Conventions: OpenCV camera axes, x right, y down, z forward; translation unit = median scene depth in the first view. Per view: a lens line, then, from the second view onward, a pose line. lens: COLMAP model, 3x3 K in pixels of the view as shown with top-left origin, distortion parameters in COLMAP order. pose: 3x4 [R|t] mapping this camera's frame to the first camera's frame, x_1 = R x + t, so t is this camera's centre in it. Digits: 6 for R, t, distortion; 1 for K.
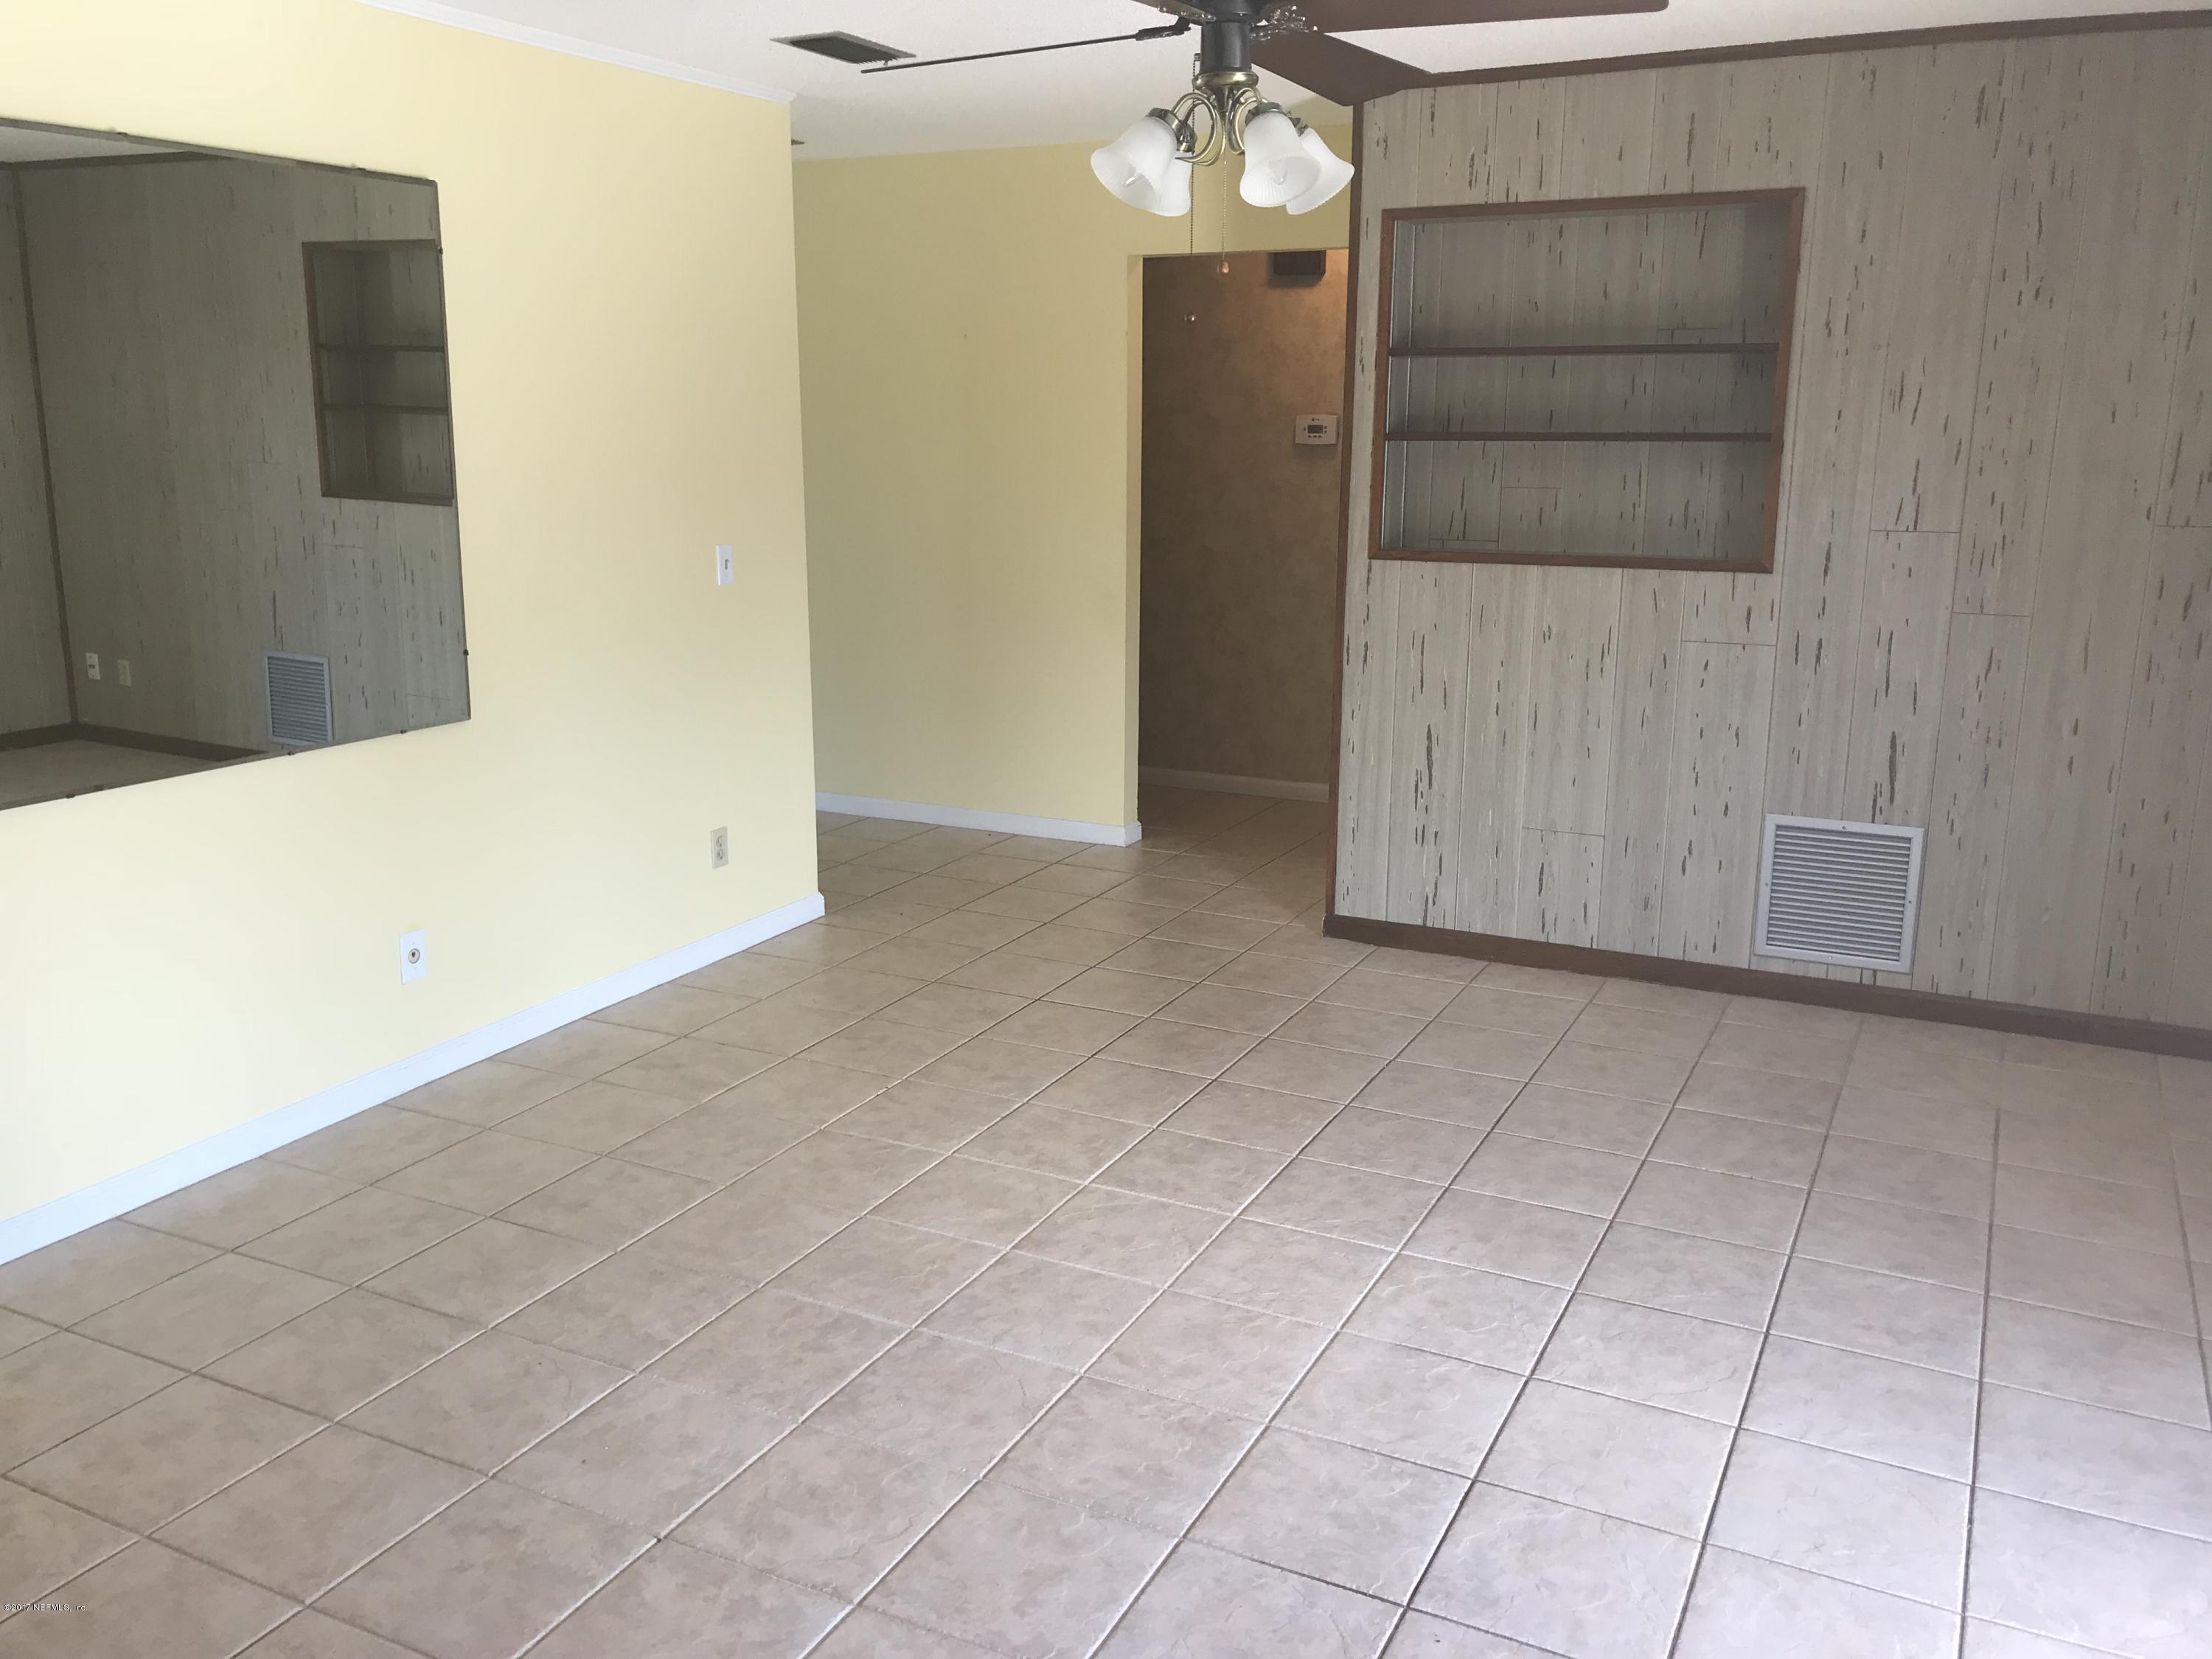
lens RADIAL K [[1832.6, 0, 1099.6], [0, 1832.6, 823.4], [0, 0, 1]] dist [0.010729, 0.007357]
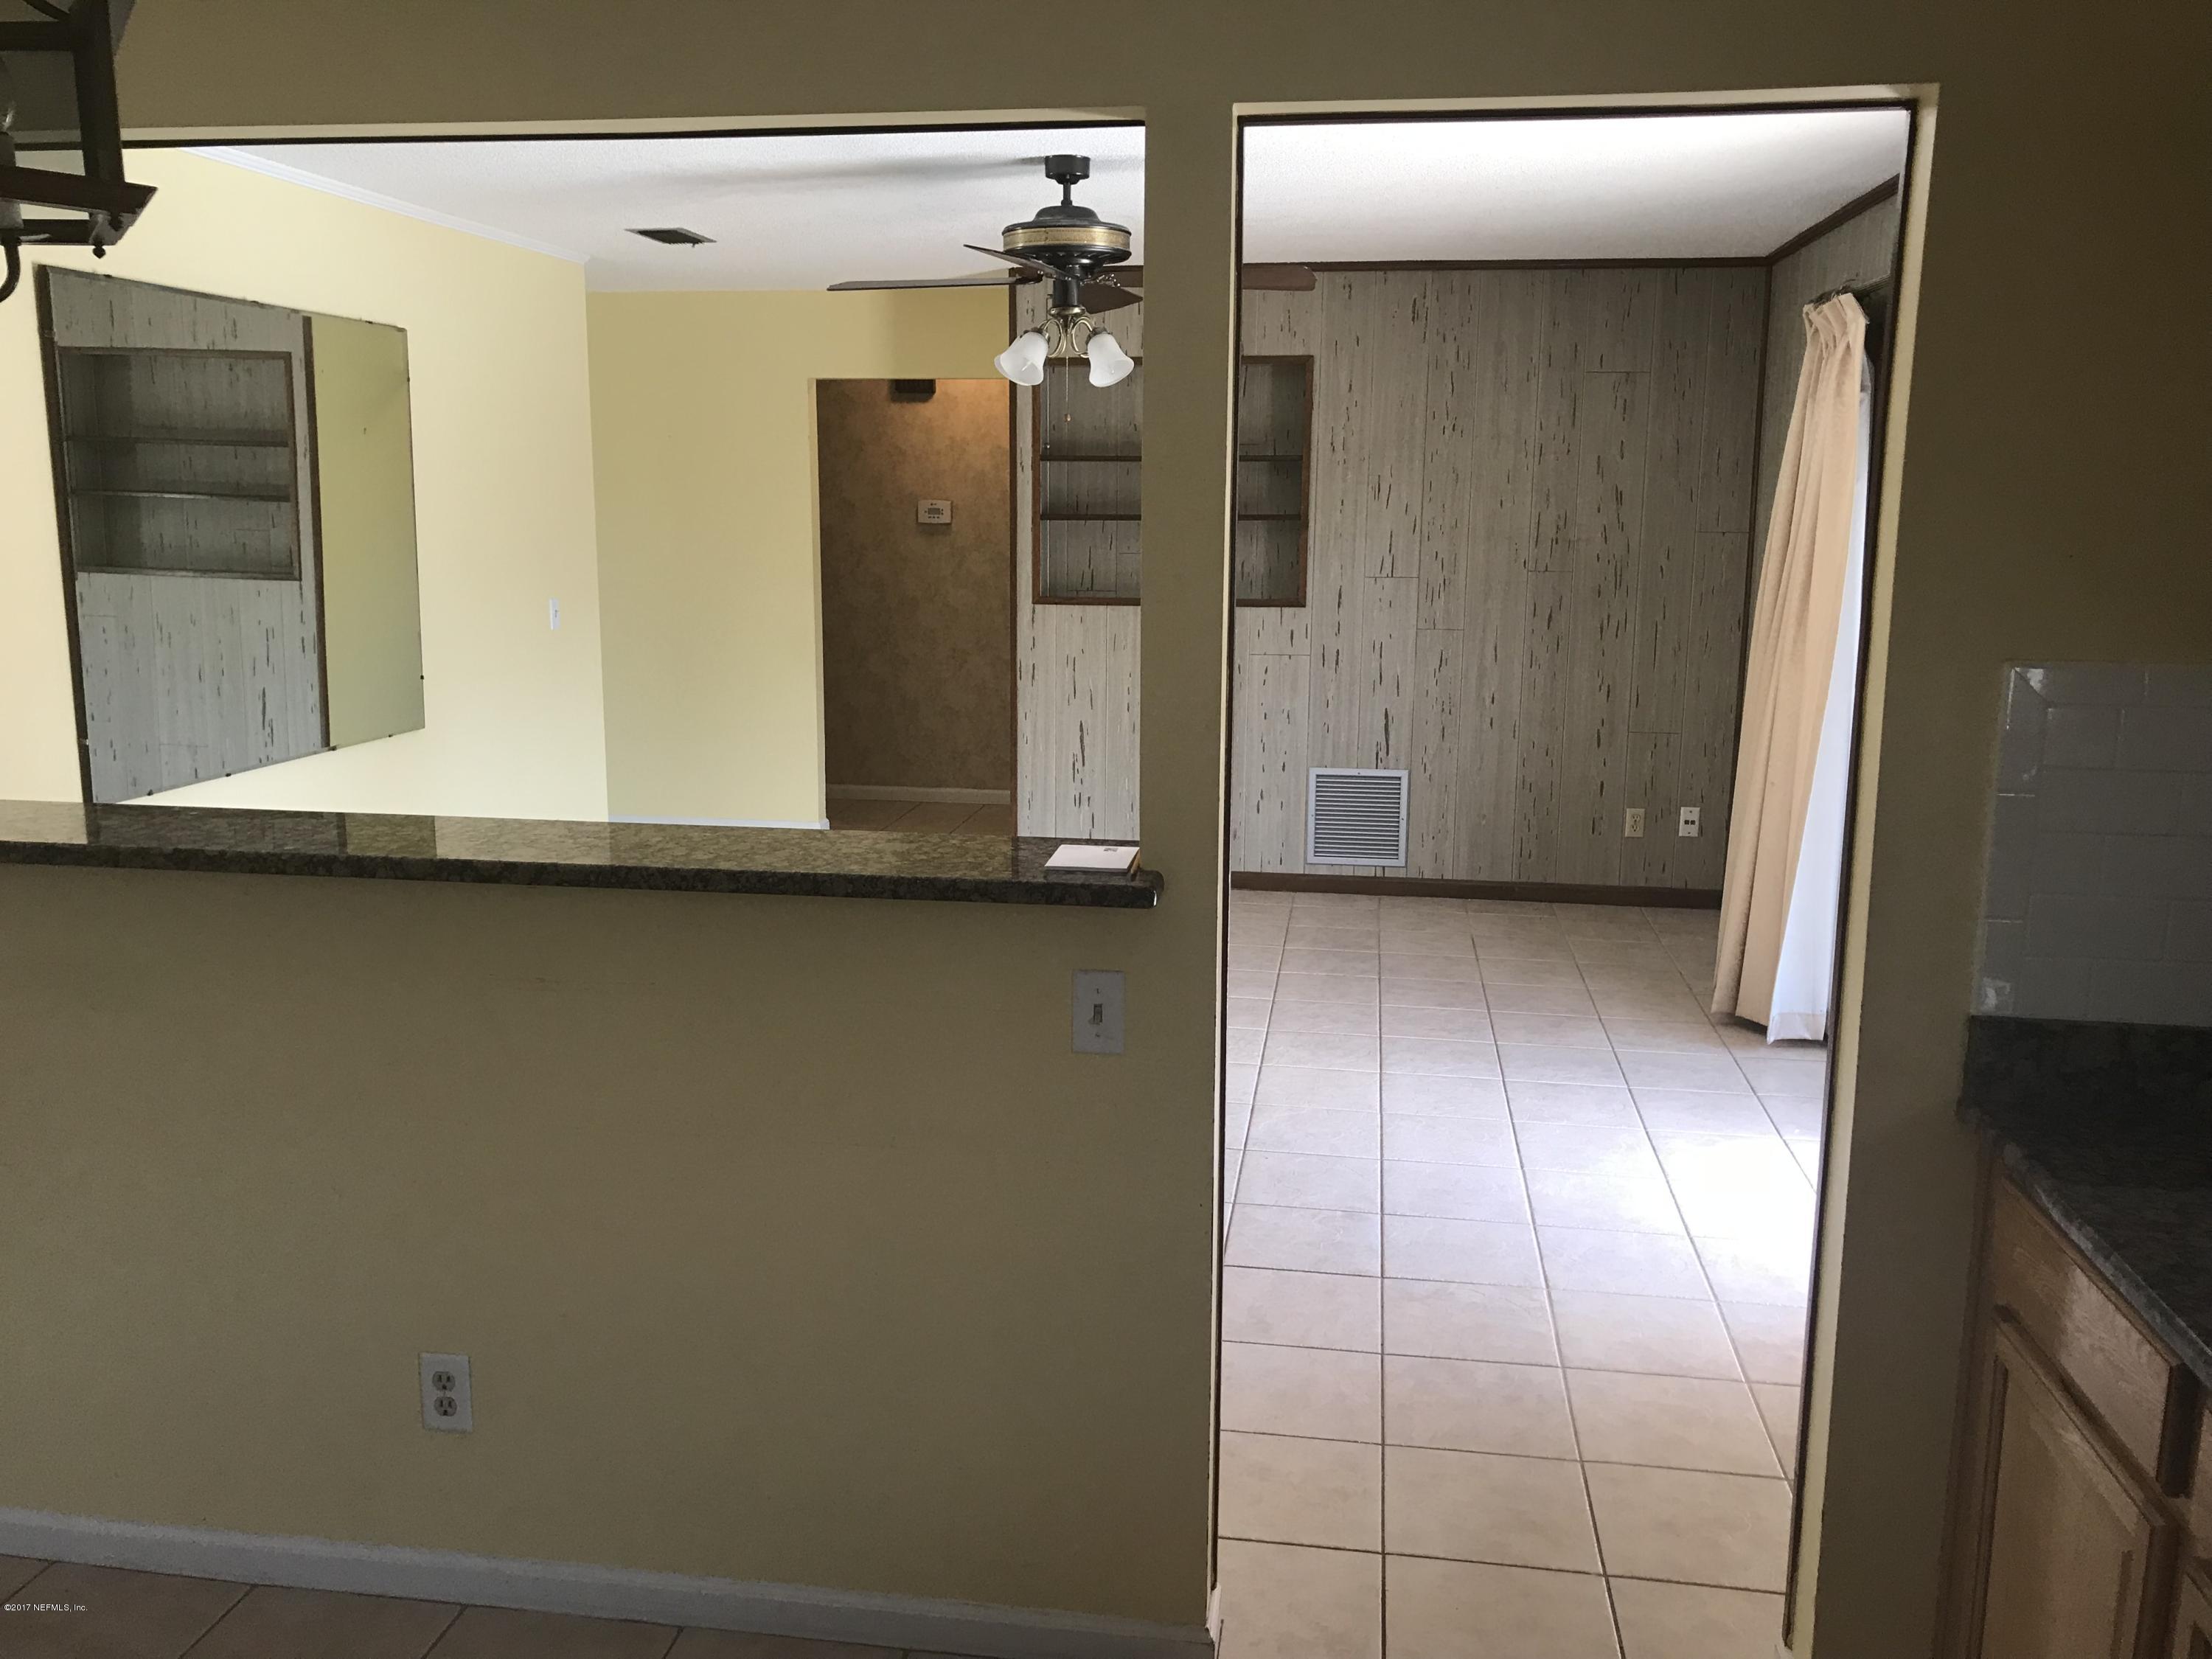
lens RADIAL K [[1825.4, 0, 1106.0], [0, 1825.4, 829.5], [0, 0, 1]] dist [0.093674, -0.231922]
pose [[0.948055, -0.054271, 0.313442, -0.269353], [0.066896, 0.997319, -0.029656, 0.079461], [-0.310992, 0.049084, 0.949144, -0.366106]]
